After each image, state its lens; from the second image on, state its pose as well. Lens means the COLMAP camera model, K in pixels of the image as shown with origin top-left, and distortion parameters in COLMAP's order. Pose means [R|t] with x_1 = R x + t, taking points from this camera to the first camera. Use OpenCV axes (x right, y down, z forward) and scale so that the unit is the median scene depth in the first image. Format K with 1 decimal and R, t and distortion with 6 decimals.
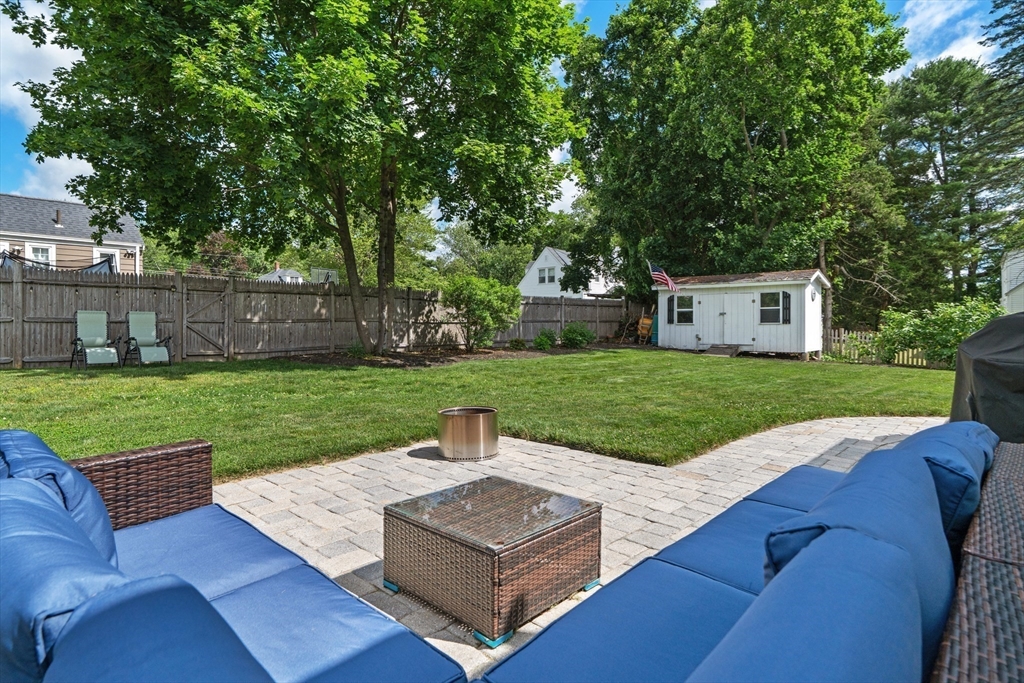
lens RADIAL K [[528.4, 0, 510.0], [0, 528.4, 317.7], [0, 0, 1]] dist [-0.006949, 0.004088]
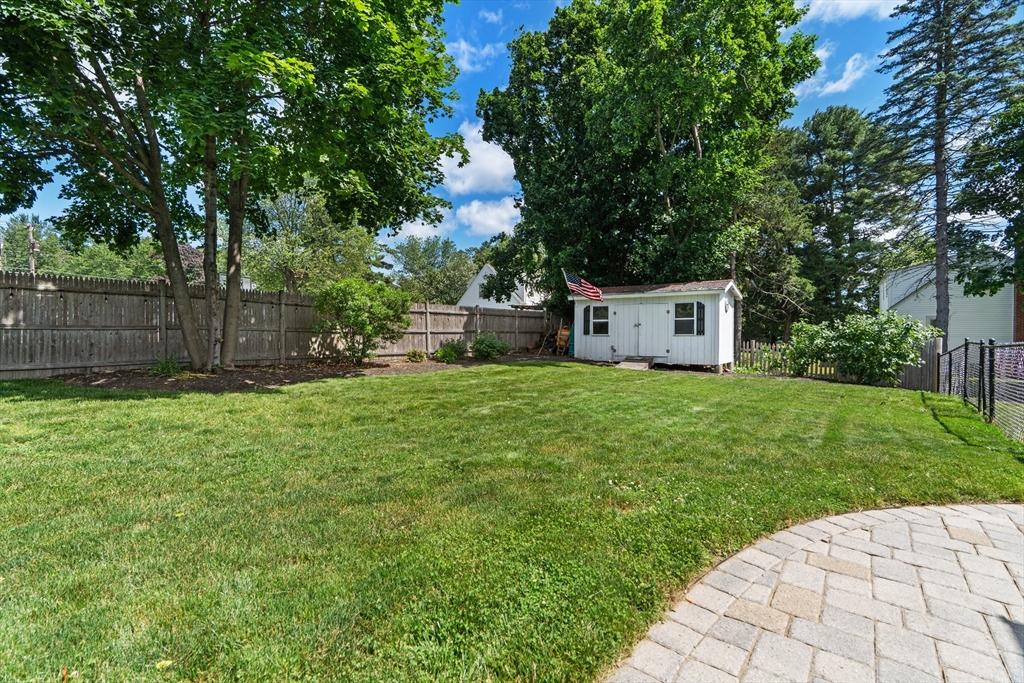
lens RADIAL K [[463.8, 0, 510.8], [0, 463.8, 335.5], [0, 0, 1]] dist [-0.007659, 0.003416]
pose [[0.995089, 0.004709, 0.098876, 0.080793], [-0.005921, 0.999911, 0.011966, 0.003333], [-0.098811, -0.012493, 0.995028, 0.163084]]
